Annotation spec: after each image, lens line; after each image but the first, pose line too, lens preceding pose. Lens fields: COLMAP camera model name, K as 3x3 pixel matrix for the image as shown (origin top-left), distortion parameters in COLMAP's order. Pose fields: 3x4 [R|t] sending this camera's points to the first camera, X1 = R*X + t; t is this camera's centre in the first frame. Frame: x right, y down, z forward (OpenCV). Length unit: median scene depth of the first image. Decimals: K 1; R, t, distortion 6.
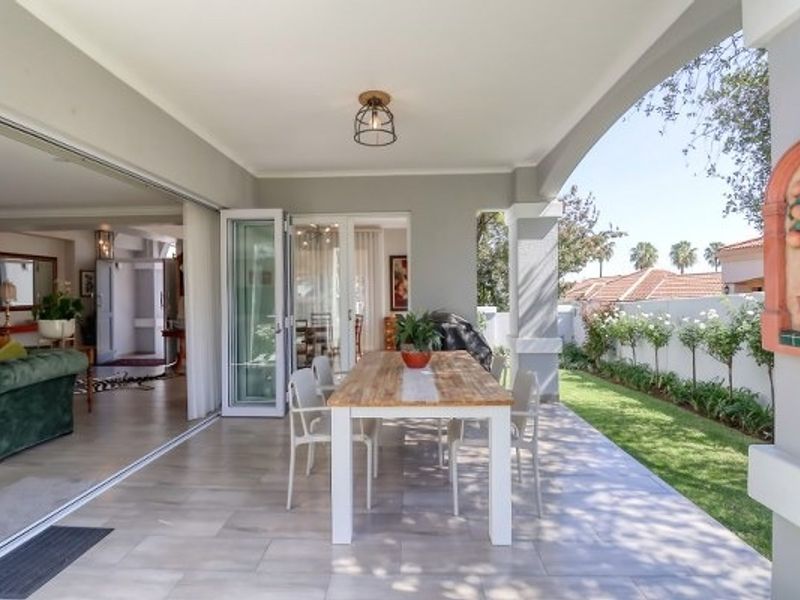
lens RADIAL K [[419.3, 0, 399.3], [0, 419.3, 291.4], [0, 0, 1]] dist [0.014216, -0.000445]
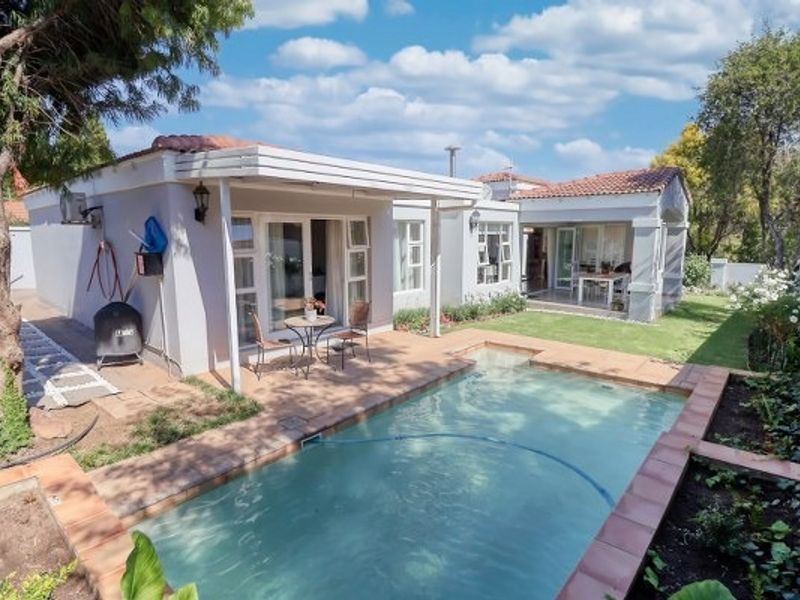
lens RADIAL K [[419.3, 0, 399.3], [0, 419.3, 291.4], [0, 0, 1]] dist [0.014216, -0.000445]
pose [[0.760398, 0.098381, -0.641962, 0.709020], [-0.004992, 0.989316, 0.145700, -0.149325], [0.649438, -0.107585, 0.752766, -2.065542]]
